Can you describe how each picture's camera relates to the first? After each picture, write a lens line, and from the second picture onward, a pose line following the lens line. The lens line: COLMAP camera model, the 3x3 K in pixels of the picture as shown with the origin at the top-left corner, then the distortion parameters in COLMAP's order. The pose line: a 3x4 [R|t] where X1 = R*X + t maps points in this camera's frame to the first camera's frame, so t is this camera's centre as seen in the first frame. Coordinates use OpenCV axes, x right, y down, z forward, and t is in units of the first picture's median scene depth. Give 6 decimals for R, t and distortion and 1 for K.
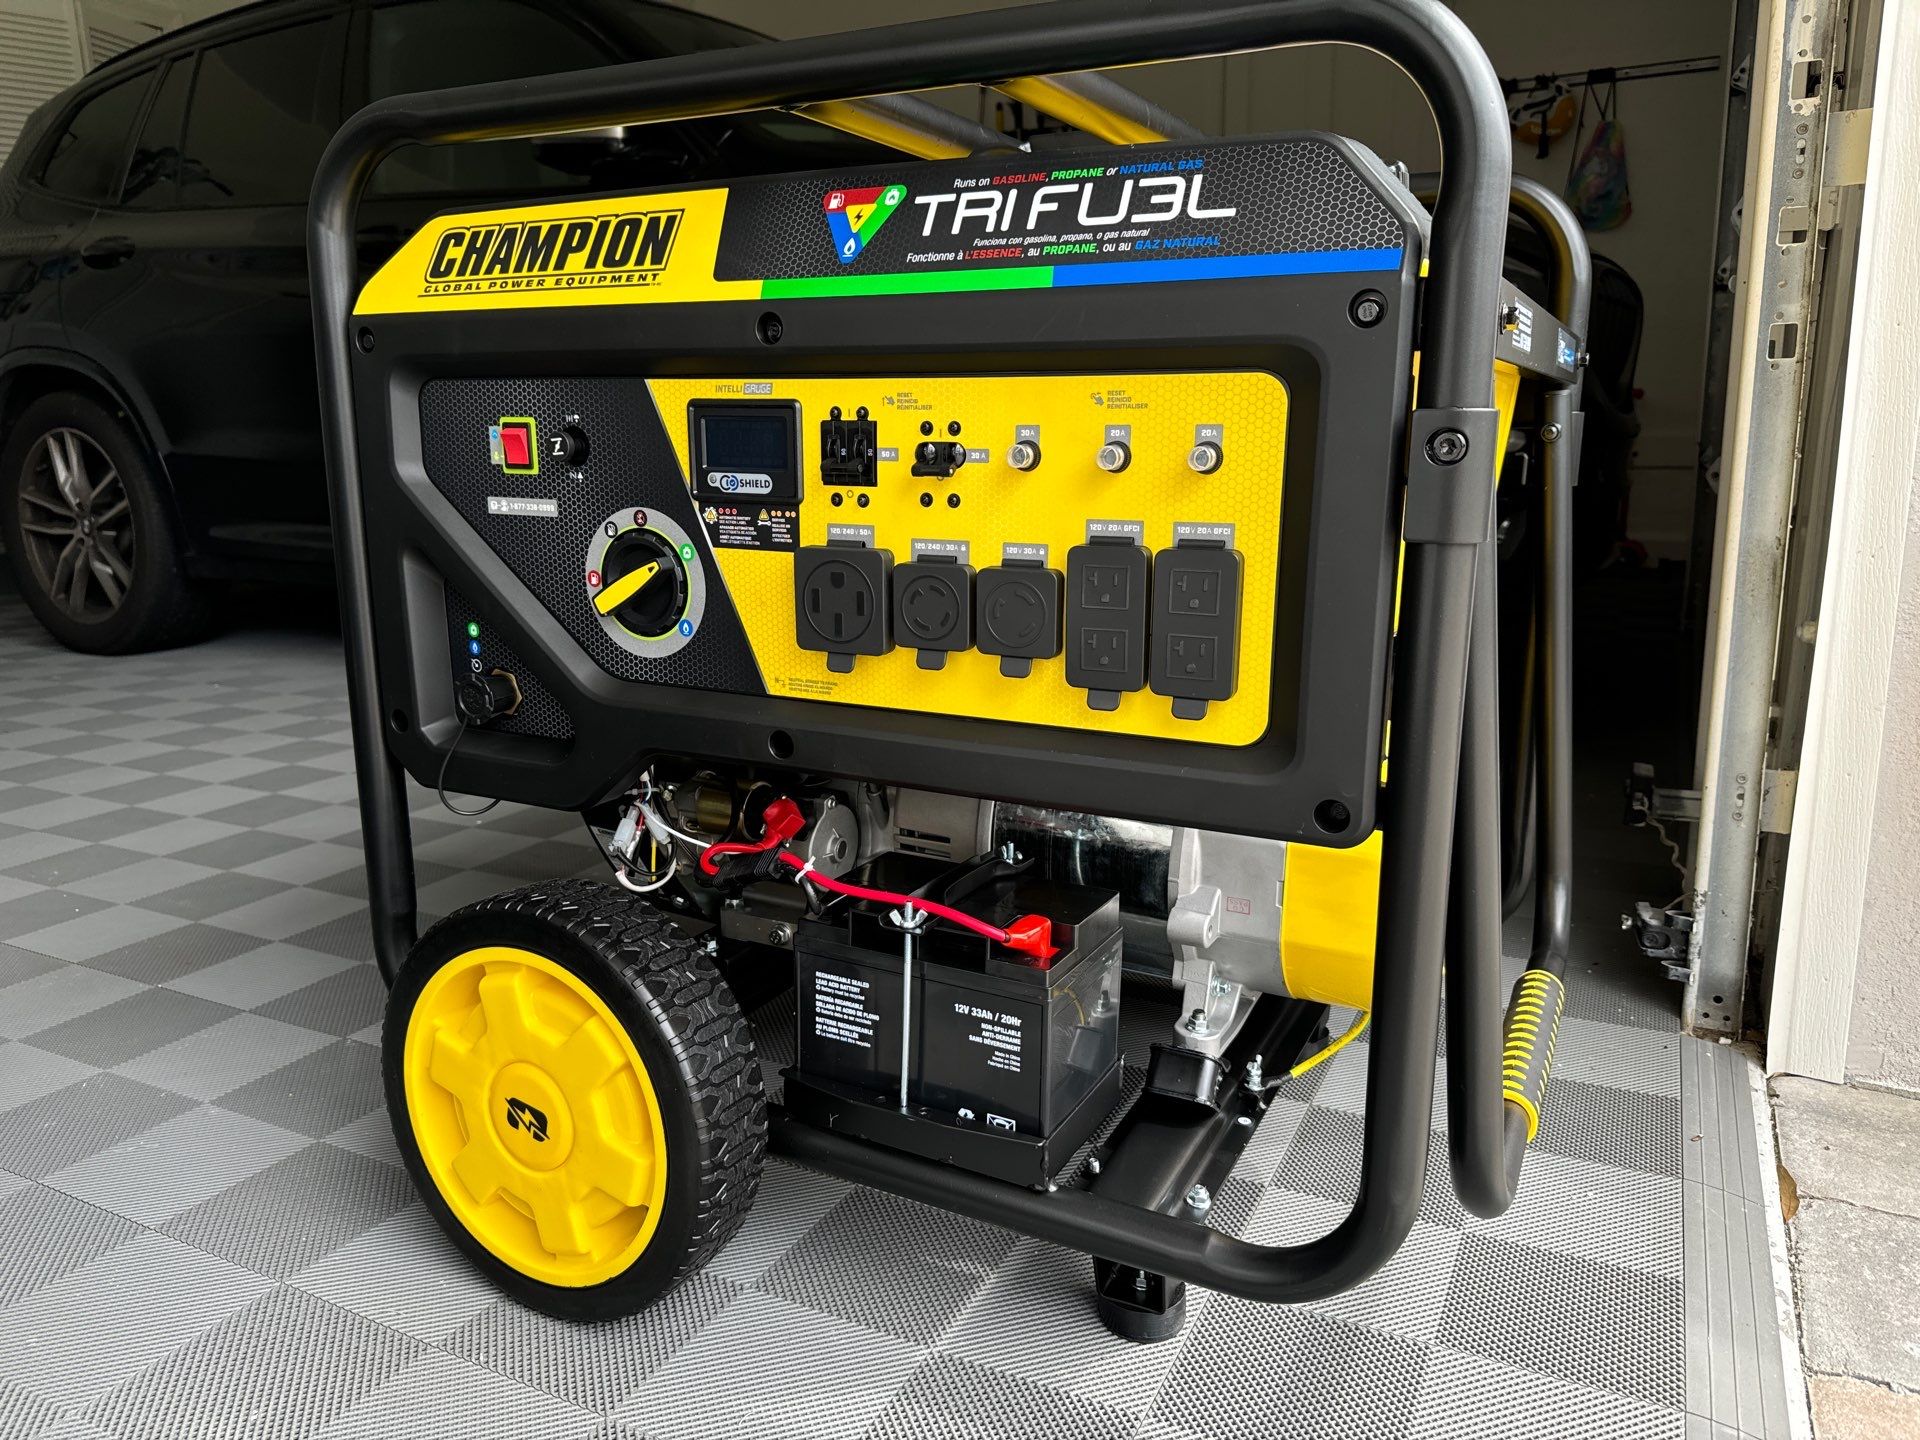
lens RADIAL K [[1368.2, 0, 960.0], [0, 1368.2, 720.0], [0, 0, 1]] dist [-0.008556, -0.000534]
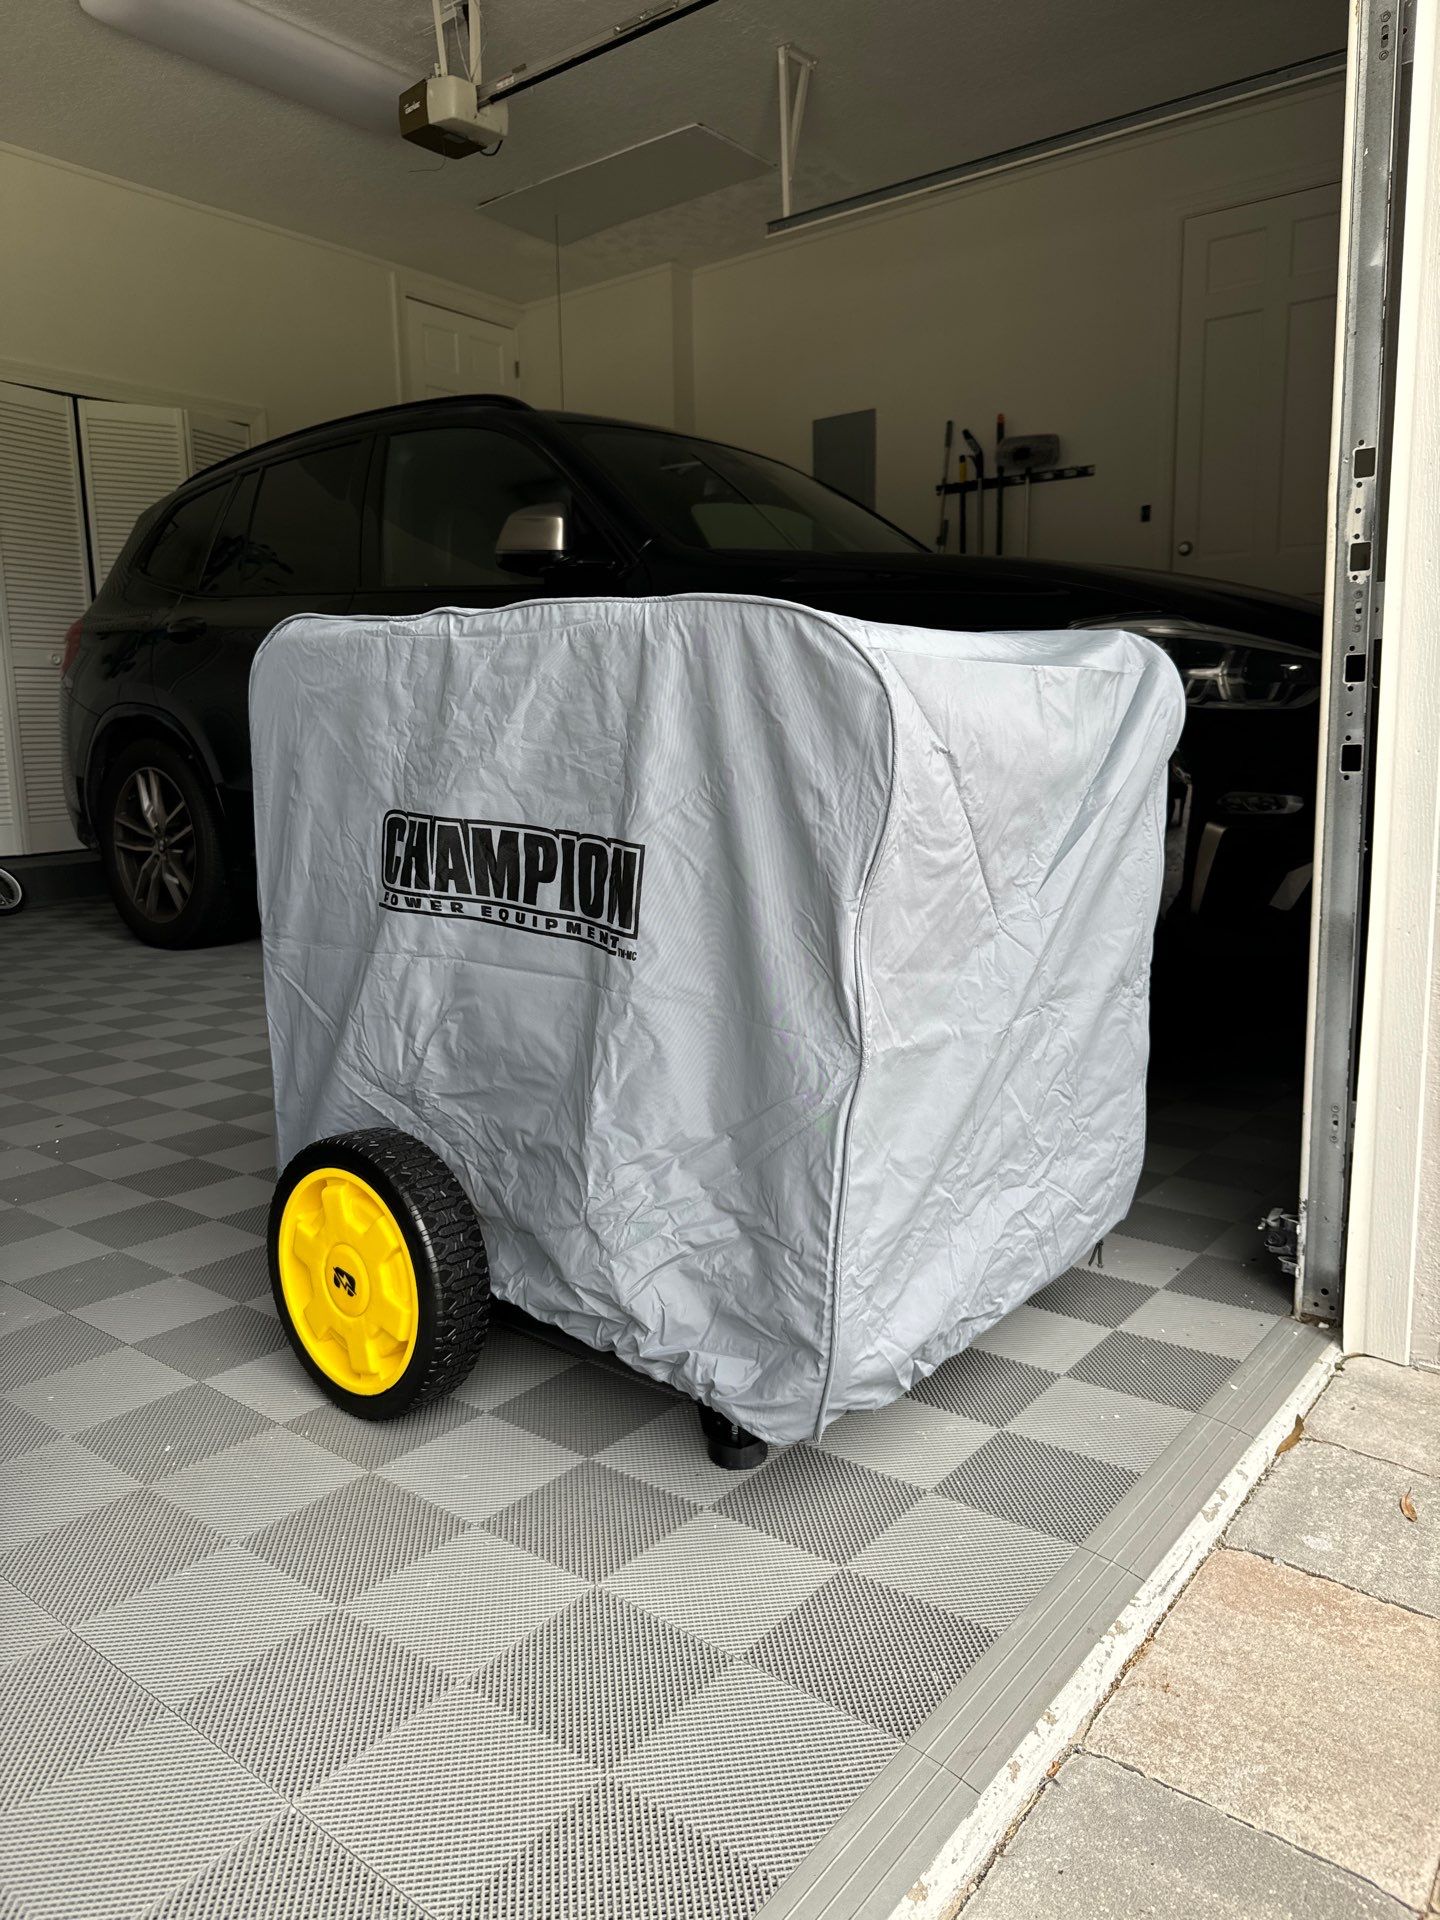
lens RADIAL K [[1367.8, 0, 720.0], [0, 1367.8, 960.0], [0, 0, 1]] dist [0.050543, -0.135297]
pose [[0.980335, 0.031168, -0.194866, 0.274959], [-0.039844, 0.998374, -0.040765, -0.017707], [0.193278, 0.047727, 0.979982, -0.323280]]
